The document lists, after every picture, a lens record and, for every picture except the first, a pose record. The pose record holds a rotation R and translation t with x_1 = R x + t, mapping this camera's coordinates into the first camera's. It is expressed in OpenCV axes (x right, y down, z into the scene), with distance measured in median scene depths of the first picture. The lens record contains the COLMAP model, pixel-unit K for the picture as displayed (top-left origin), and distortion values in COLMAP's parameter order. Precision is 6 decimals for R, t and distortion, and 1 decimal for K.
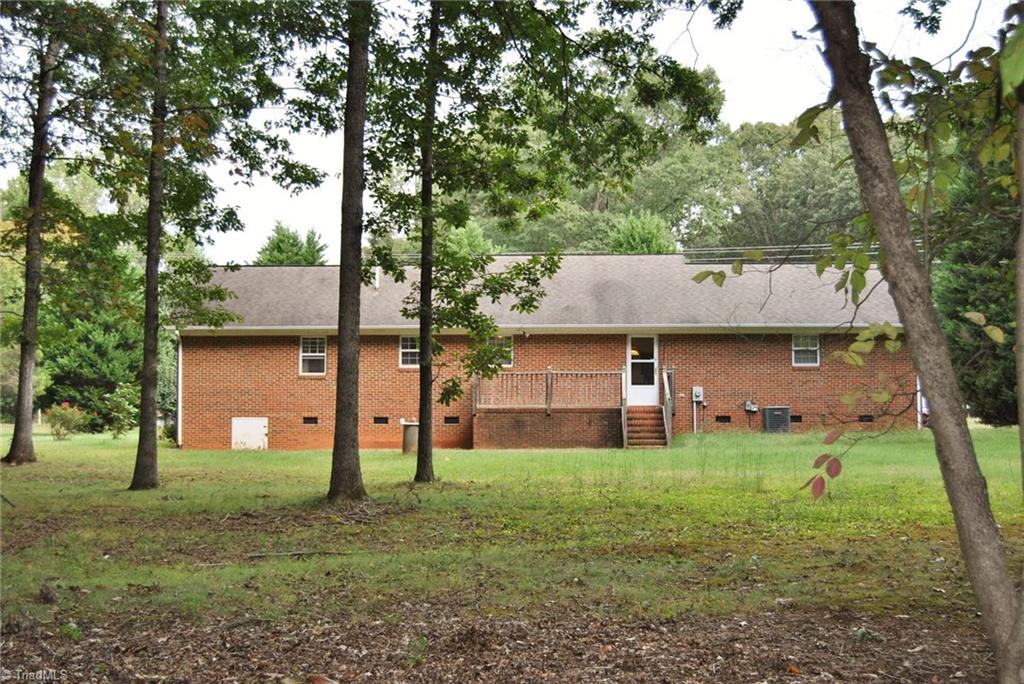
lens RADIAL K [[1501.5, 0, 512.1], [0, 1501.5, 341.5], [0, 0, 1]] dist [0.024786, 0.000000]
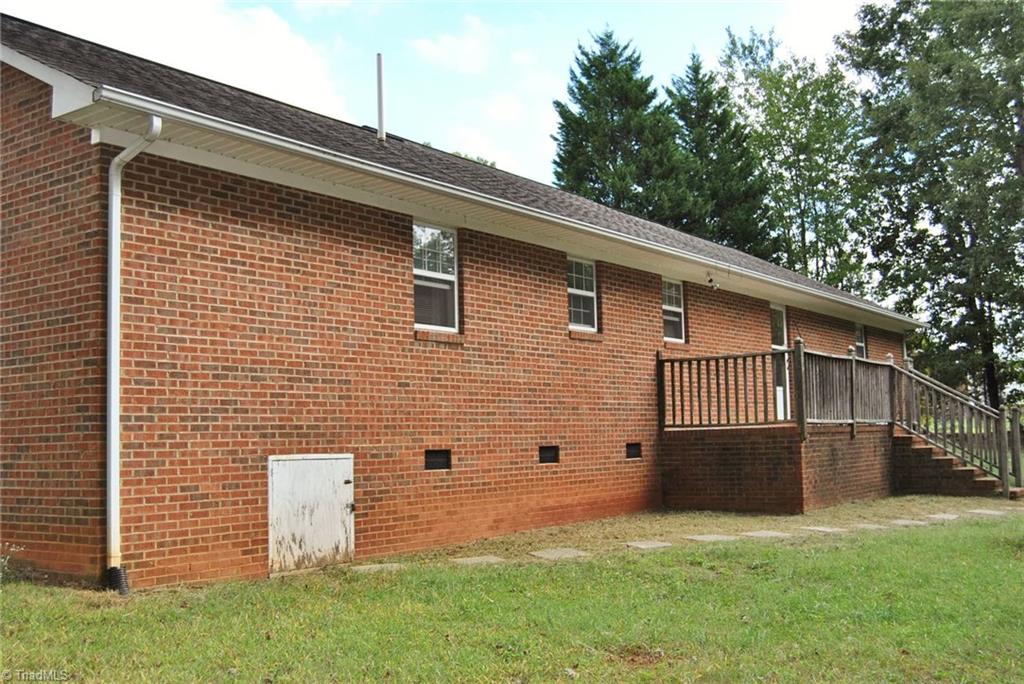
lens RADIAL K [[1061.6, 0, 511.8], [0, 1061.6, 343.4], [0, 0, 1]] dist [-0.025155, 0.000000]
pose [[0.508663, 0.066211, 0.858416, -0.341963], [-0.048398, 0.997661, -0.048272, 0.036481], [-0.859605, -0.016991, 0.510677, 0.855909]]
